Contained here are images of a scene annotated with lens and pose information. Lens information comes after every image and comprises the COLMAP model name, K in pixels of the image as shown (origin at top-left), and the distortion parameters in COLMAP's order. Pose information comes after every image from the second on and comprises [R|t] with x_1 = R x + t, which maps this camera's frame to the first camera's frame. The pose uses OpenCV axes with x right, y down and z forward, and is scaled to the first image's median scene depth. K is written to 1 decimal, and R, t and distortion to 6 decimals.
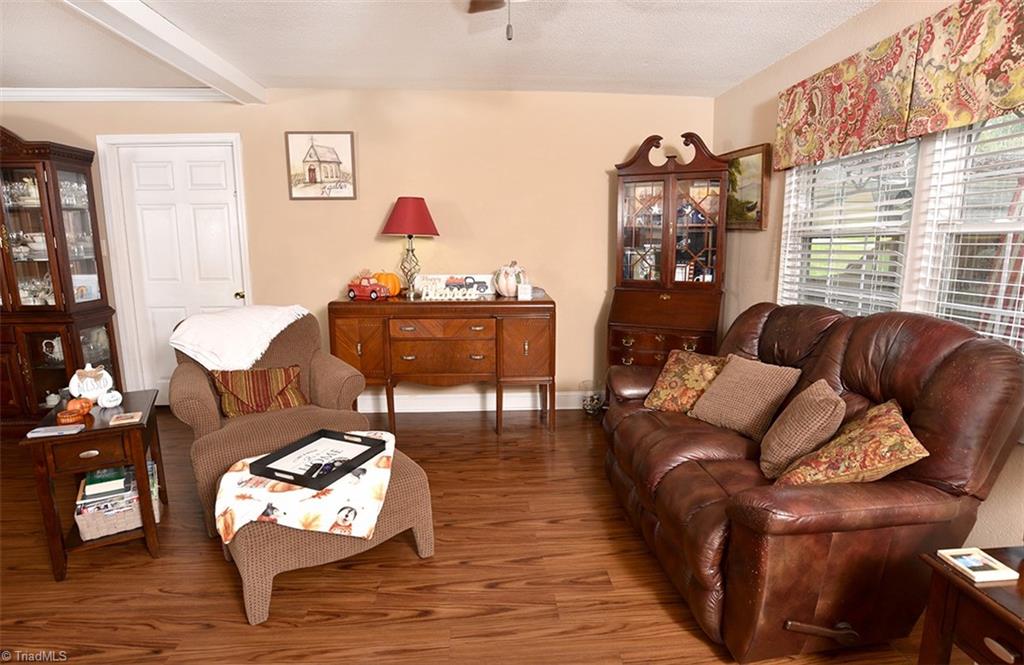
lens RADIAL K [[528.8, 0, 517.4], [0, 528.8, 332.1], [0, 0, 1]] dist [-0.060204, 0.016537]
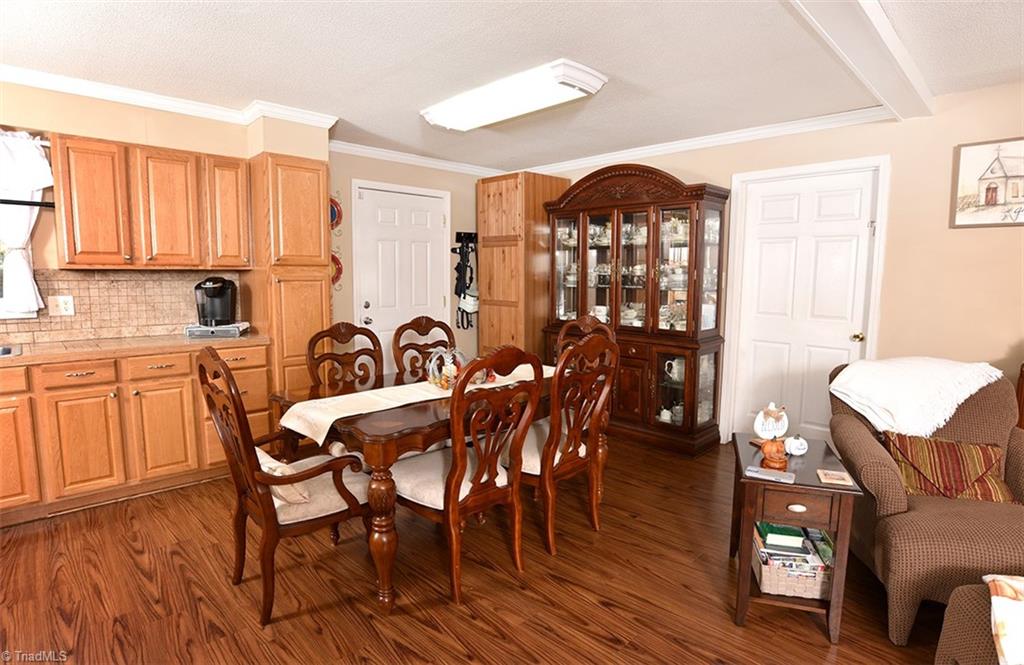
lens RADIAL K [[528.8, 0, 514.5], [0, 528.8, 332.2], [0, 0, 1]] dist [-0.060204, 0.016537]
pose [[0.640916, 0.090633, -0.762242, -0.298735], [-0.135902, 0.990716, 0.003528, -0.005037], [0.755485, 0.101329, 0.647283, -0.010314]]
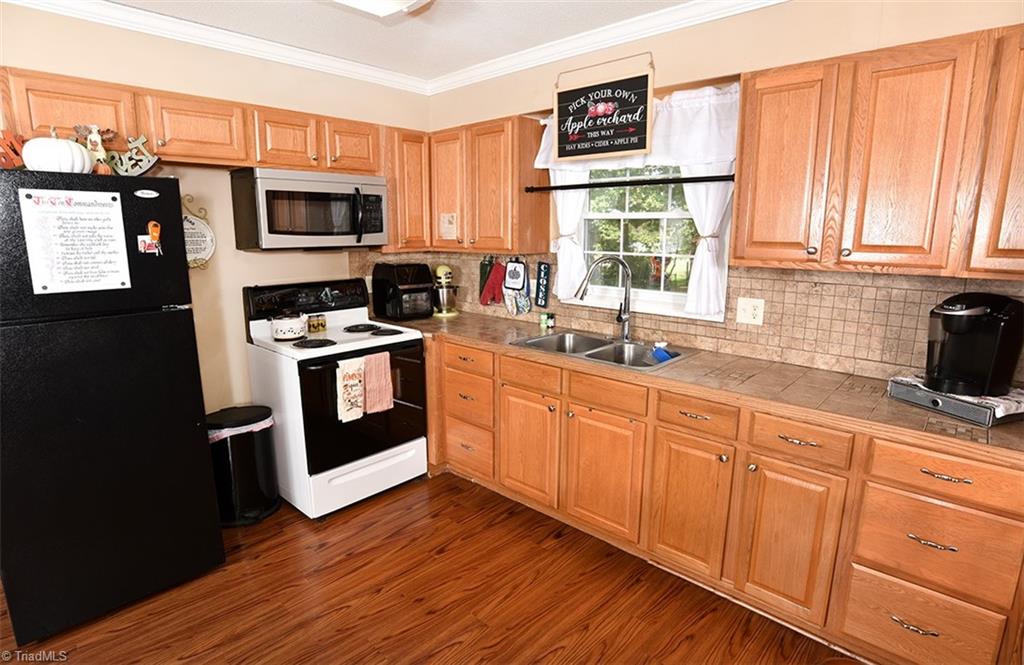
lens RADIAL K [[528.8, 0, 512.8], [0, 528.8, 336.3], [0, 0, 1]] dist [-0.060204, 0.016537]
pose [[-0.739797, 0.132076, -0.659740, -0.833447], [-0.110321, 0.943462, 0.312584, -0.097839], [0.663724, 0.304032, -0.683399, 0.257881]]
